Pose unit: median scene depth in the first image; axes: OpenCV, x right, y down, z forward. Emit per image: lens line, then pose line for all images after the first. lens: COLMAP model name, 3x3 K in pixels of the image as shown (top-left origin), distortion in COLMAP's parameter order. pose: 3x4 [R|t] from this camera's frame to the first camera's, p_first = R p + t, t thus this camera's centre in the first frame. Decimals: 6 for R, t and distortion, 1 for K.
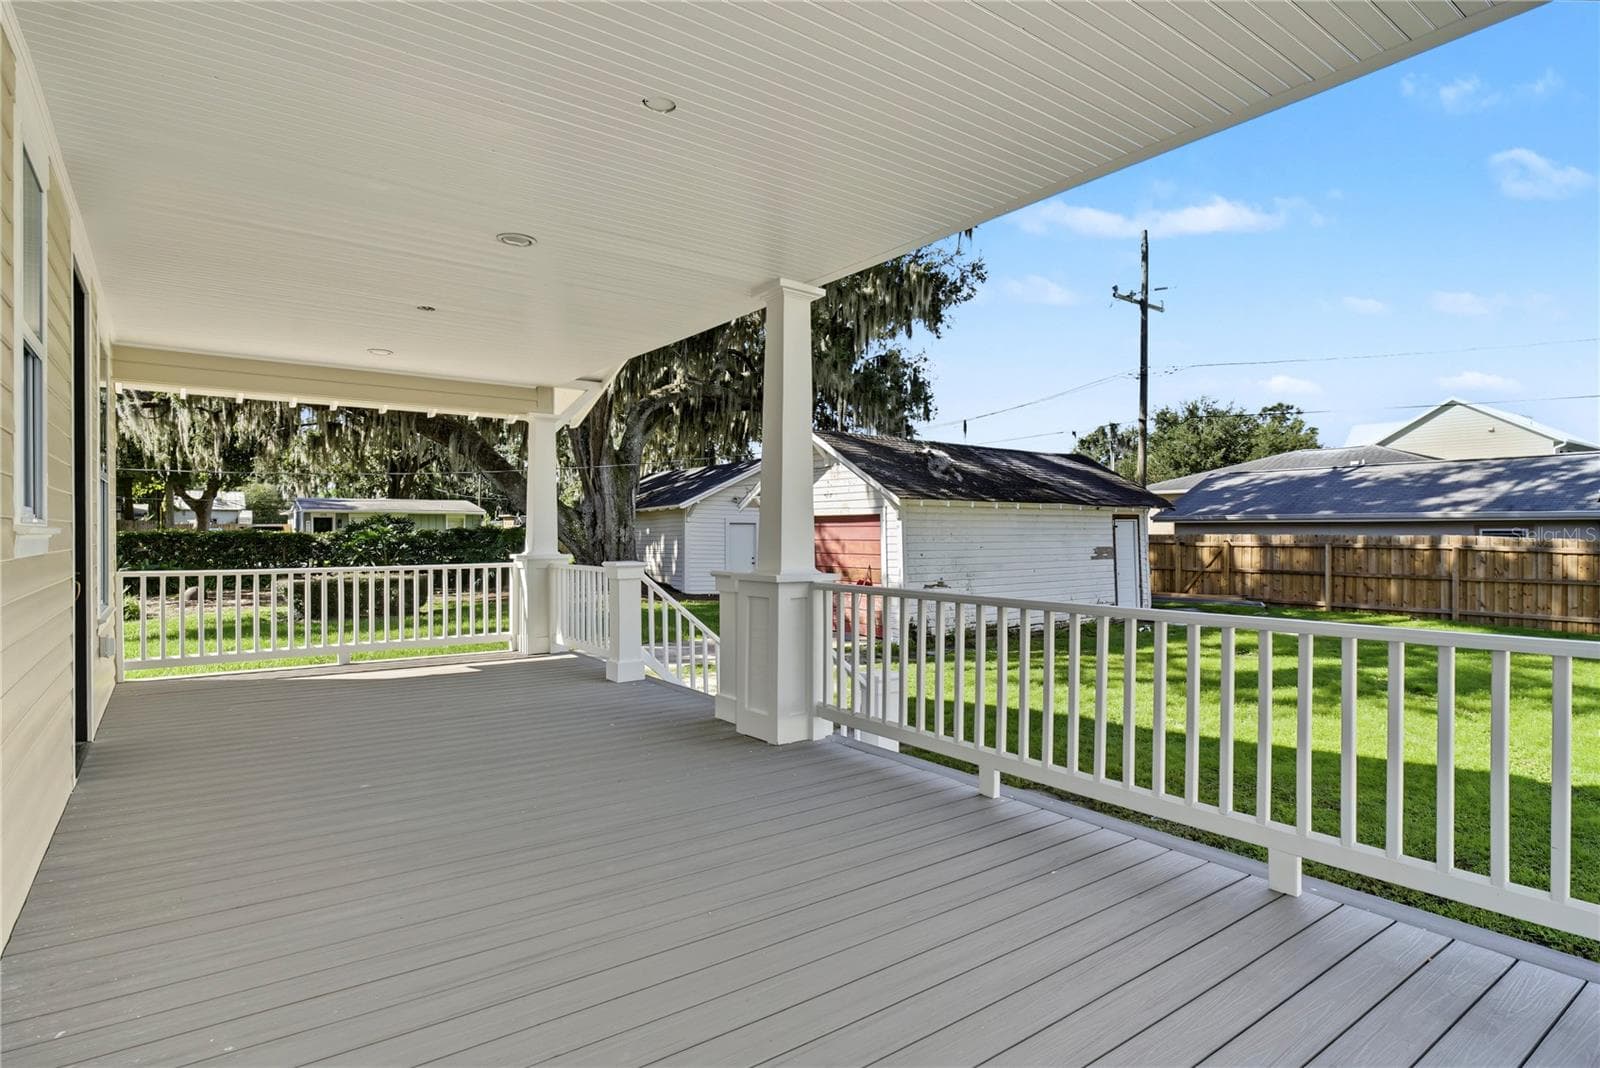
lens RADIAL K [[831.4, 0, 800.0], [0, 831.4, 534.0], [0, 0, 1]] dist [0.001656, 0.000434]
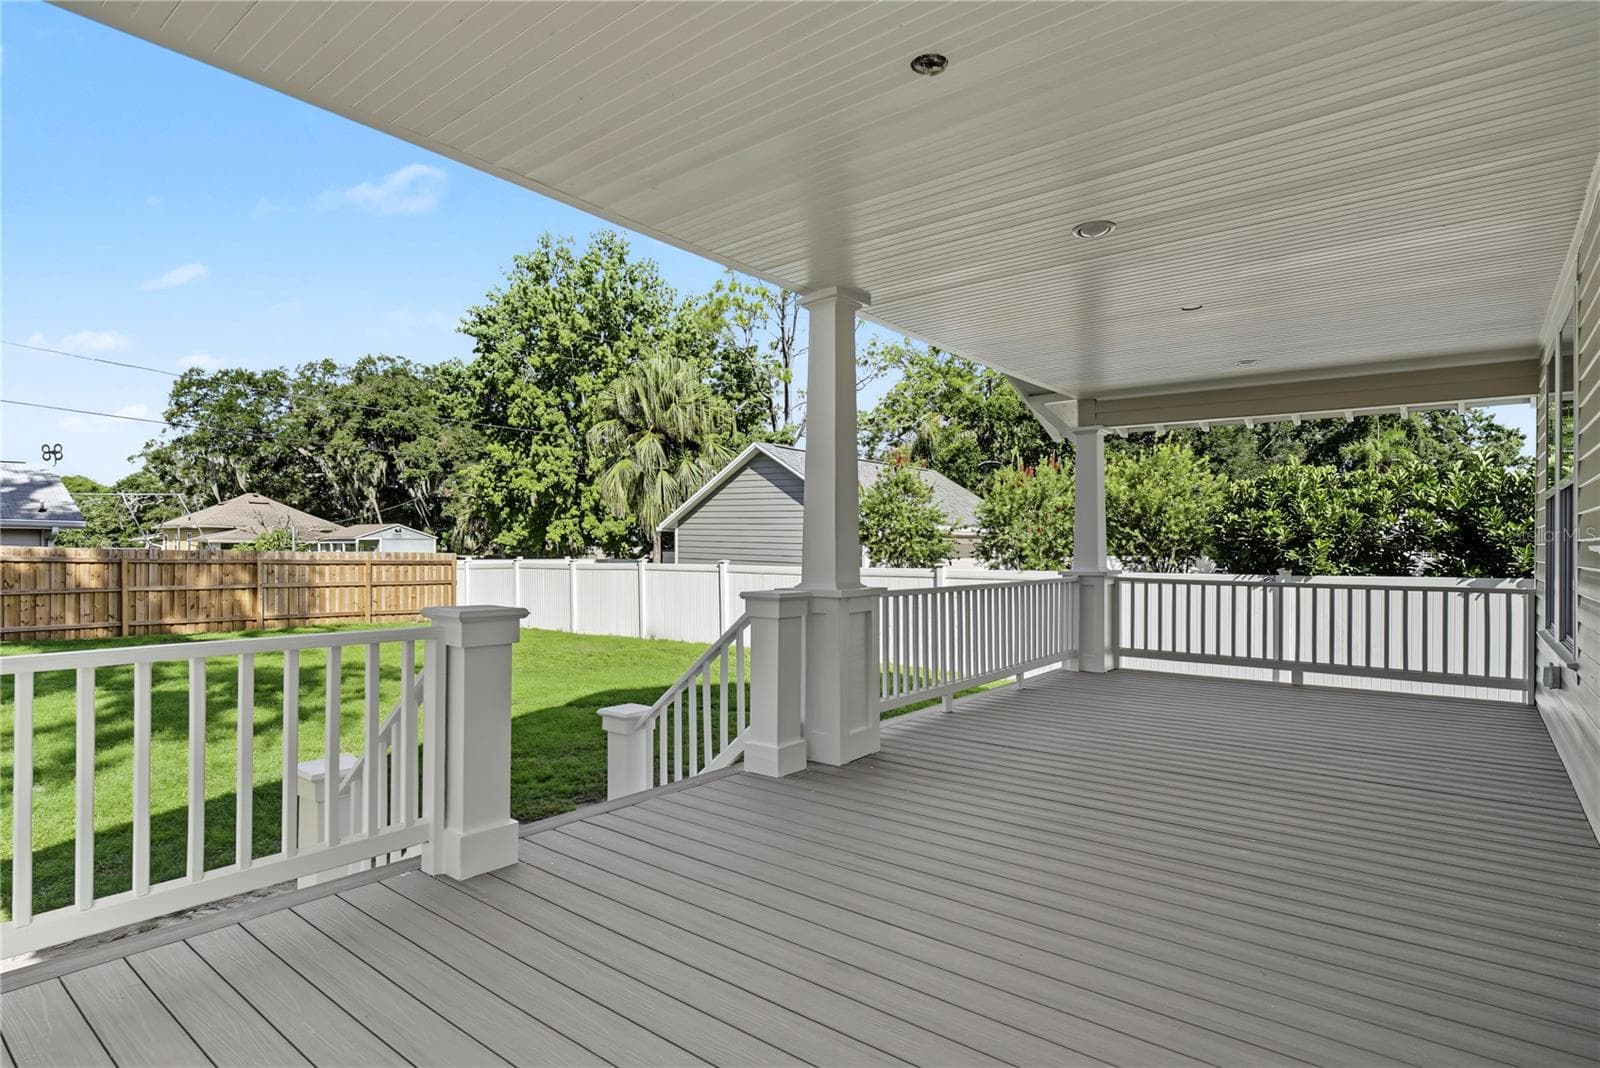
lens RADIAL K [[831.4, 0, 800.0], [0, 831.4, 534.0], [0, 0, 1]] dist [0.001656, 0.000434]
pose [[-0.257170, 0.024826, 0.966047, -0.300536], [-0.018664, 0.999356, -0.030651, 0.002338], [-0.966186, -0.025913, -0.256541, 0.403368]]
